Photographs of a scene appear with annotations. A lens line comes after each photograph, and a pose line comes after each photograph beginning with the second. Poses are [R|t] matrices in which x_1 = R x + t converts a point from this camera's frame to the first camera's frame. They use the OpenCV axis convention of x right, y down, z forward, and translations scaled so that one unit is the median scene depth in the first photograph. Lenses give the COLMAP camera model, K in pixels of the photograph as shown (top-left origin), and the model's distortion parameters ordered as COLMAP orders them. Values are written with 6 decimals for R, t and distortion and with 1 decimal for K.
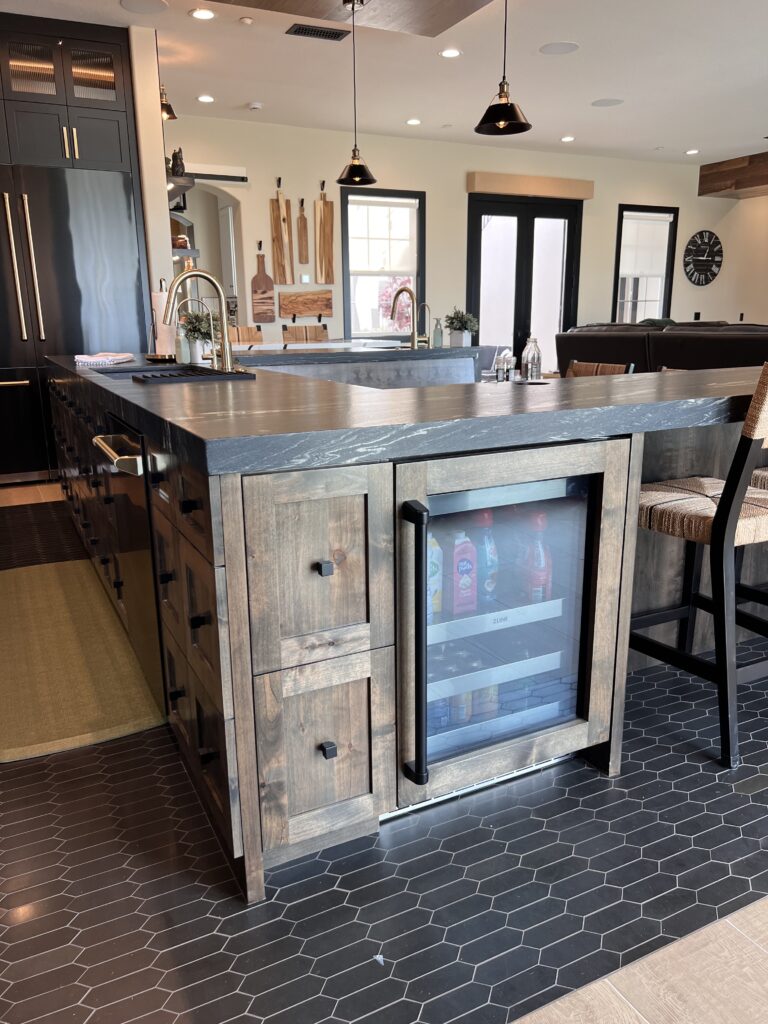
lens RADIAL K [[771.9, 0, 382.7], [0, 771.9, 512.7], [0, 0, 1]] dist [0.014466, -0.001375]
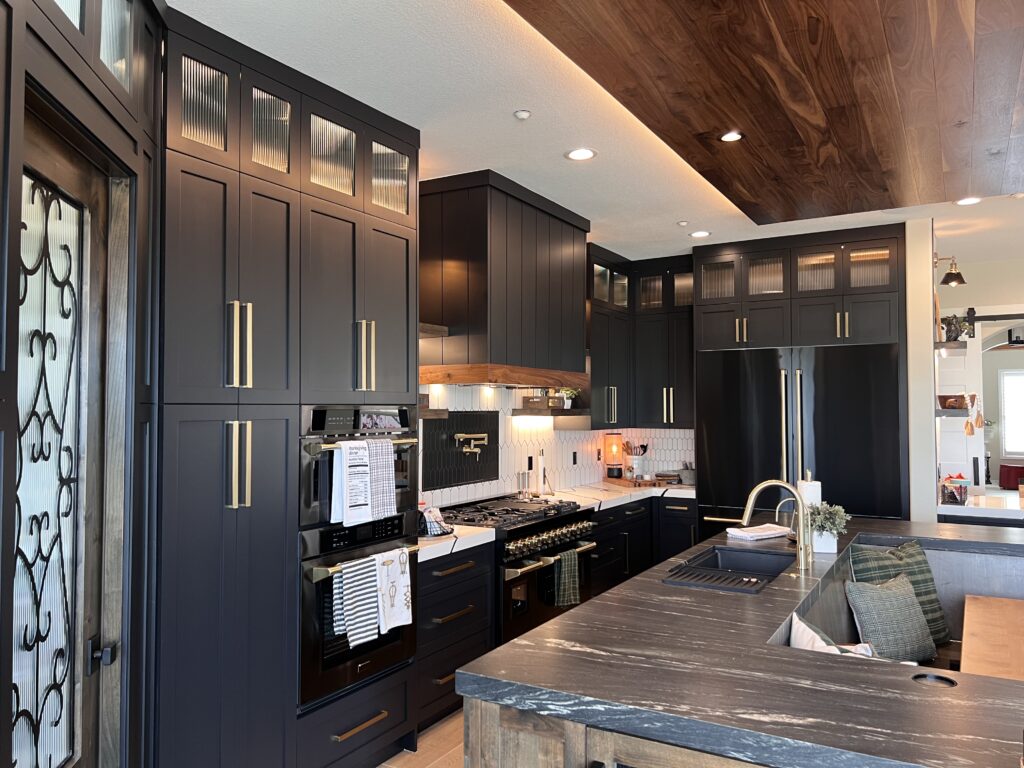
lens RADIAL K [[771.9, 0, 506.5], [0, 771.9, 385.9], [0, 0, 1]] dist [0.014466, -0.001375]
pose [[0.550088, -0.013222, -0.835002, 1.033109], [-0.216732, 0.963355, -0.158034, -0.380487], [0.806493, 0.267904, 0.527065, 0.085750]]
